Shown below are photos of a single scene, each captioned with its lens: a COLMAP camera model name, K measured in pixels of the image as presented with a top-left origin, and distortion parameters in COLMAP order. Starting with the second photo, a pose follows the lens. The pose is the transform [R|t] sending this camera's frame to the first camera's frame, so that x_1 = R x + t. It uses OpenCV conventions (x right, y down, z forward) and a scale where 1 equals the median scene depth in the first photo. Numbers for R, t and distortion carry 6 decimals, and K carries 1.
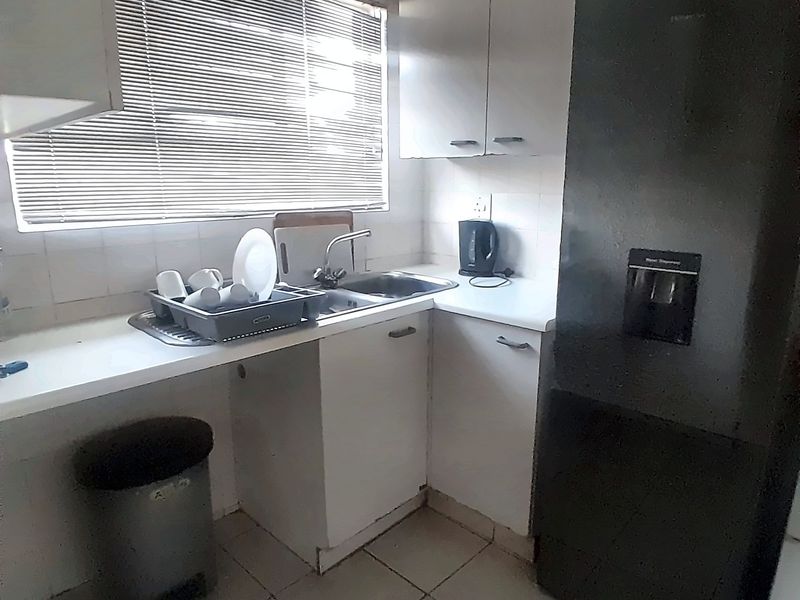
lens RADIAL K [[533.6, 0, 400.0], [0, 533.6, 300.0], [0, 0, 1]] dist [0.002879, -0.045421]
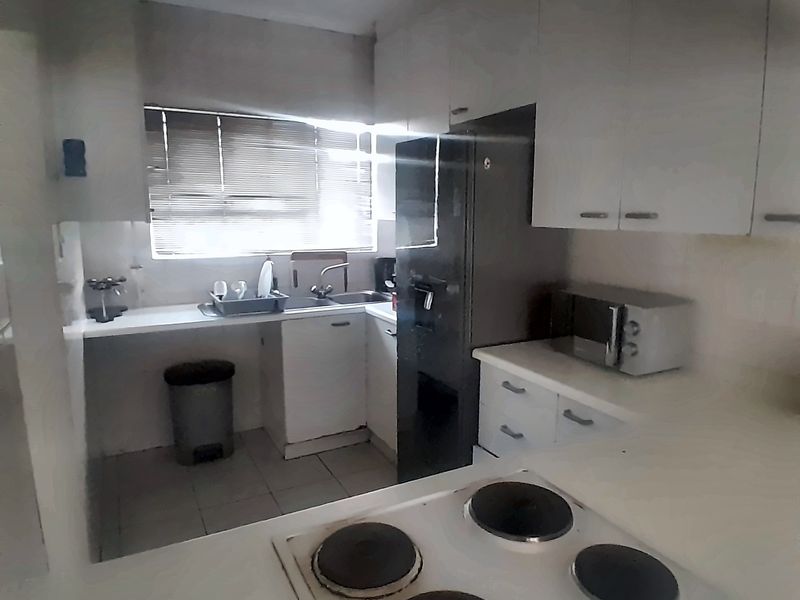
lens RADIAL K [[533.6, 0, 400.0], [0, 533.6, 300.0], [0, 0, 1]] dist [0.002879, -0.045421]
pose [[0.953069, 0.051000, -0.298426, 0.726738], [-0.069741, 0.996184, -0.052482, 0.065184], [0.294611, 0.070832, 0.952989, -0.607067]]
